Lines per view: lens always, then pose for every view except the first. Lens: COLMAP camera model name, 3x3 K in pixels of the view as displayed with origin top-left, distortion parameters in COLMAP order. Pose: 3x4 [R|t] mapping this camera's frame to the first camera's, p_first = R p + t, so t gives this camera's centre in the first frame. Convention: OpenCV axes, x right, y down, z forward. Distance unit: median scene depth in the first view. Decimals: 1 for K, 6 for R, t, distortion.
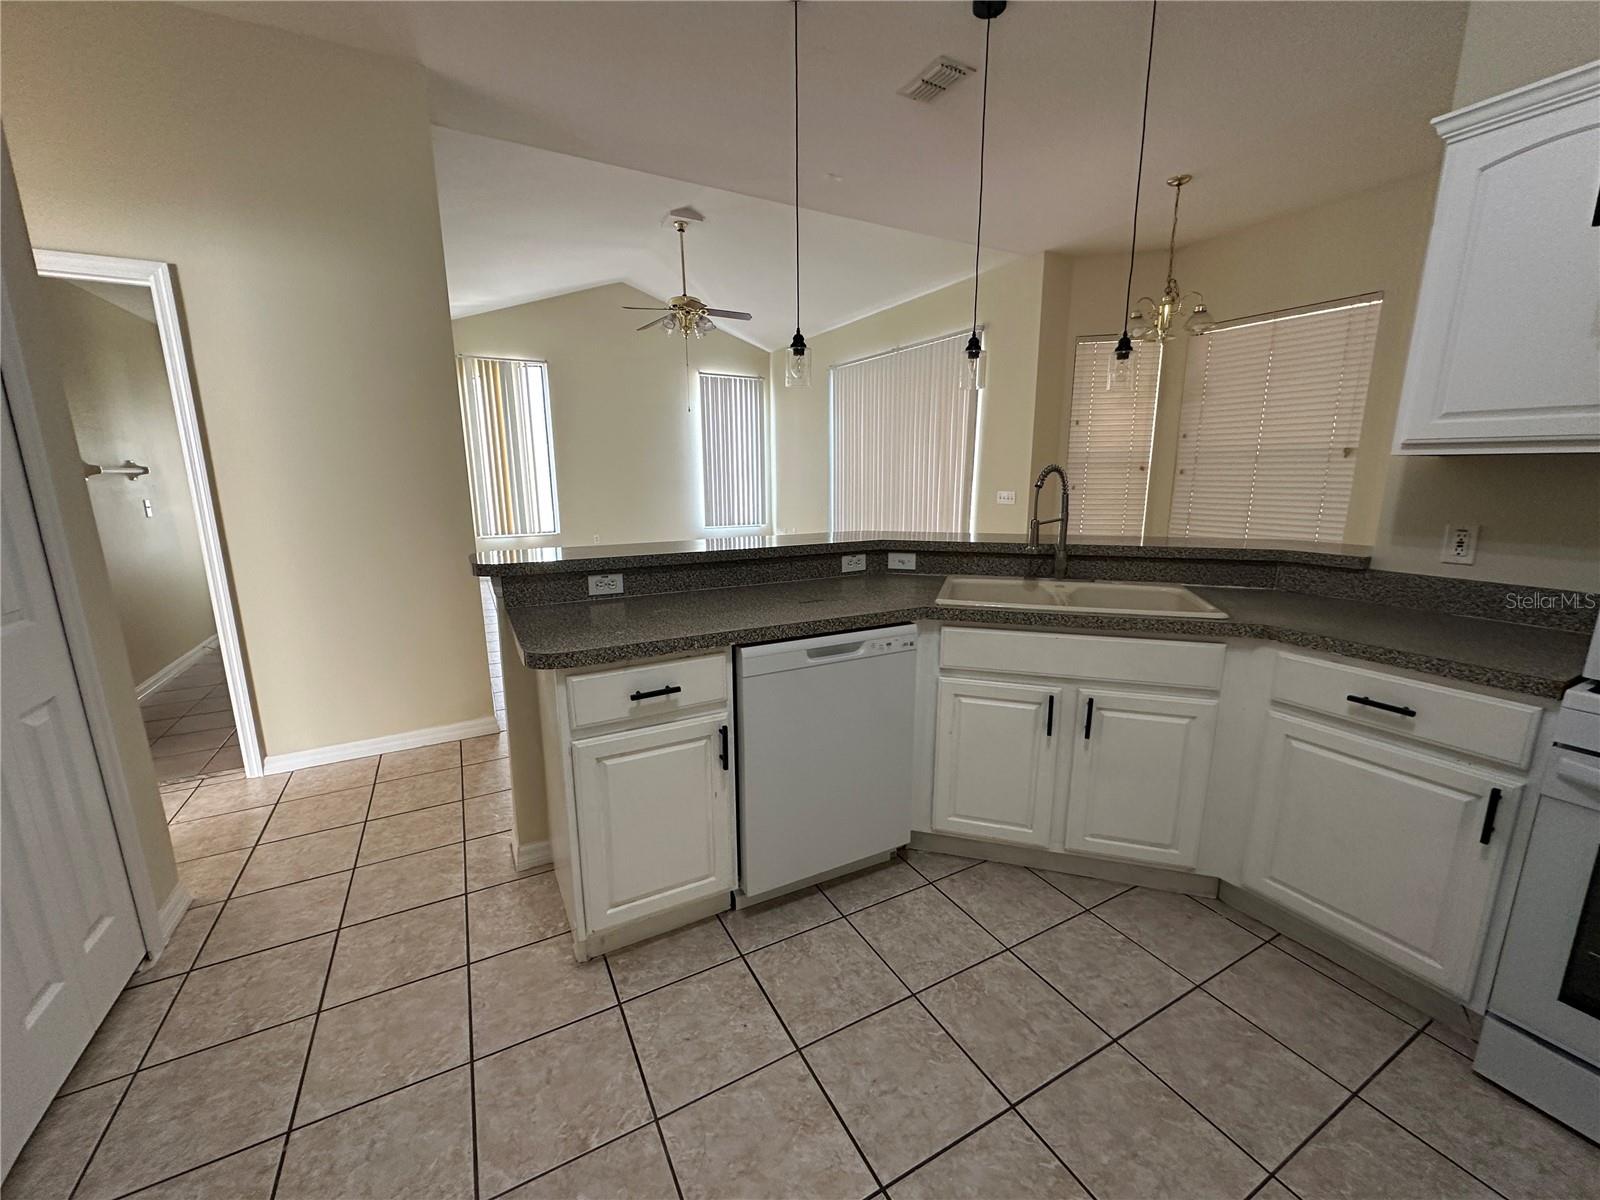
lens RADIAL K [[639.5, 0, 798.9], [0, 639.5, 599.3], [0, 0, 1]] dist [-0.001629, -0.000055]
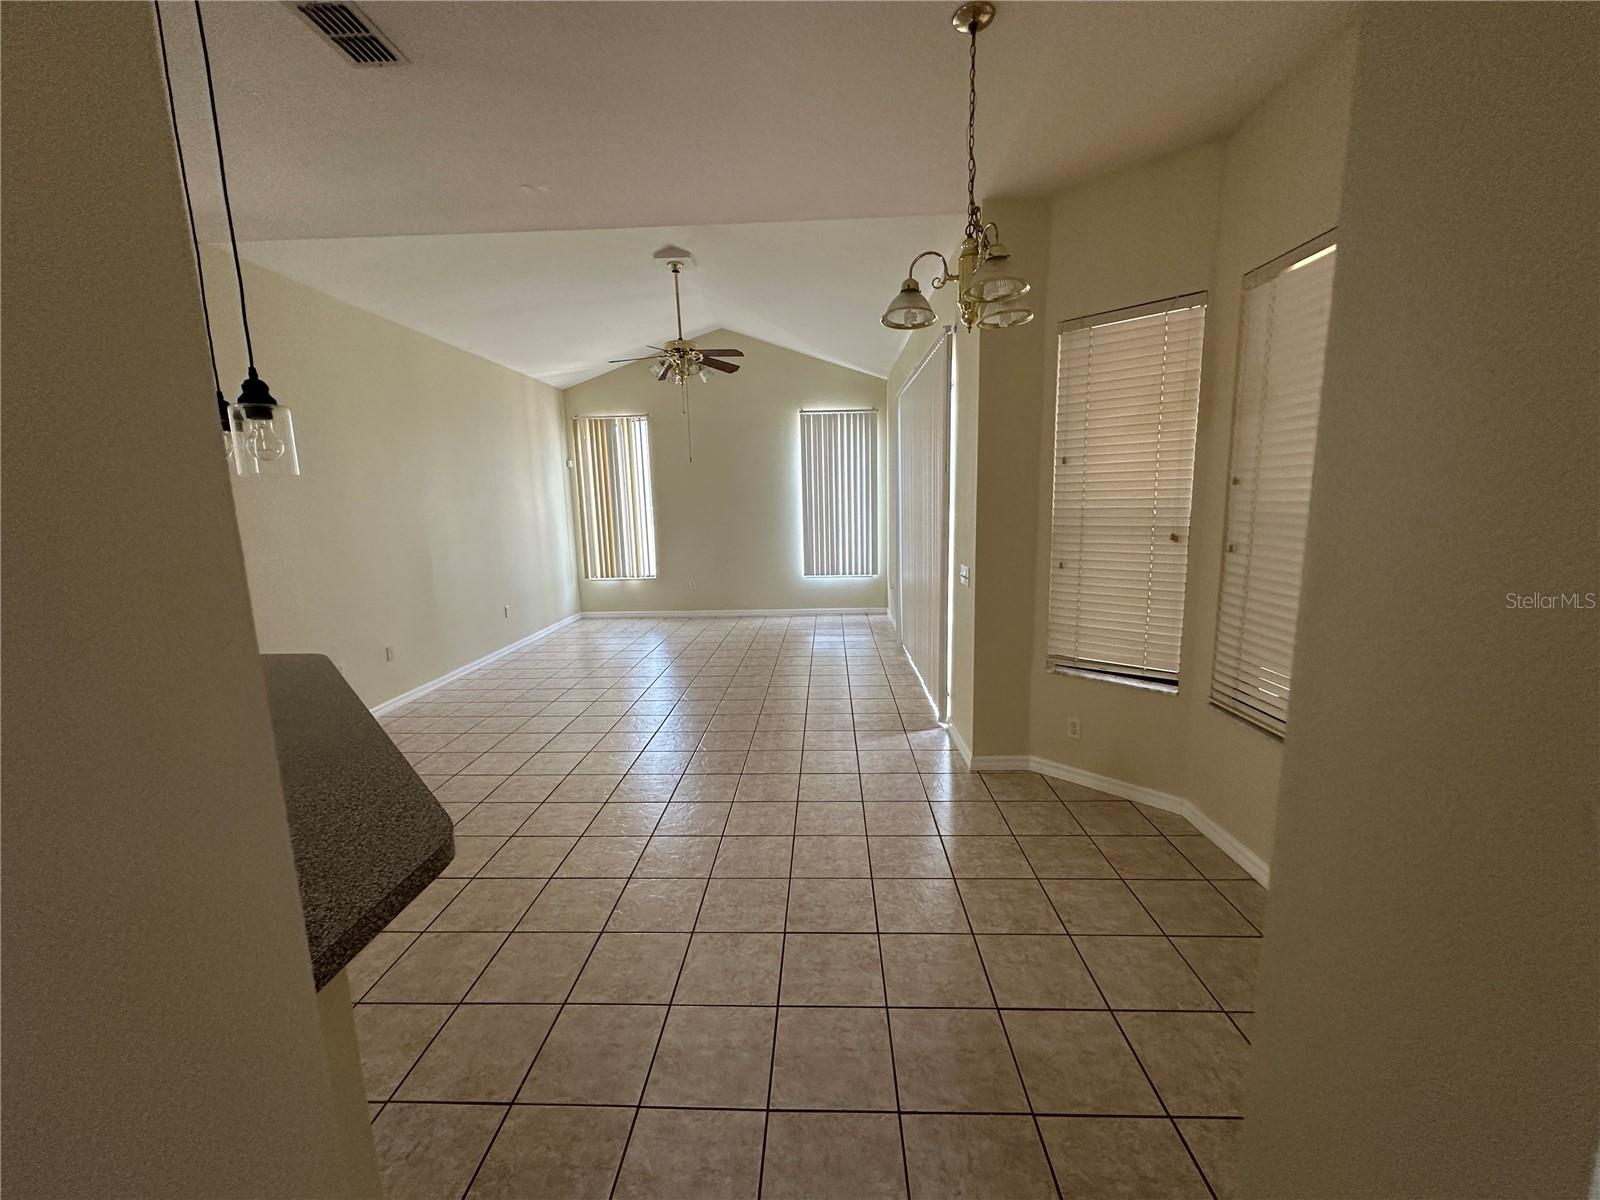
lens RADIAL K [[639.5, 0, 799.3], [0, 639.5, 603.1], [0, 0, 1]] dist [-0.001629, -0.000055]
pose [[0.860502, 0.068525, -0.504818, 0.383672], [-0.083691, 0.996464, -0.007396, -0.081650], [0.502526, 0.048613, 0.863194, 0.246604]]
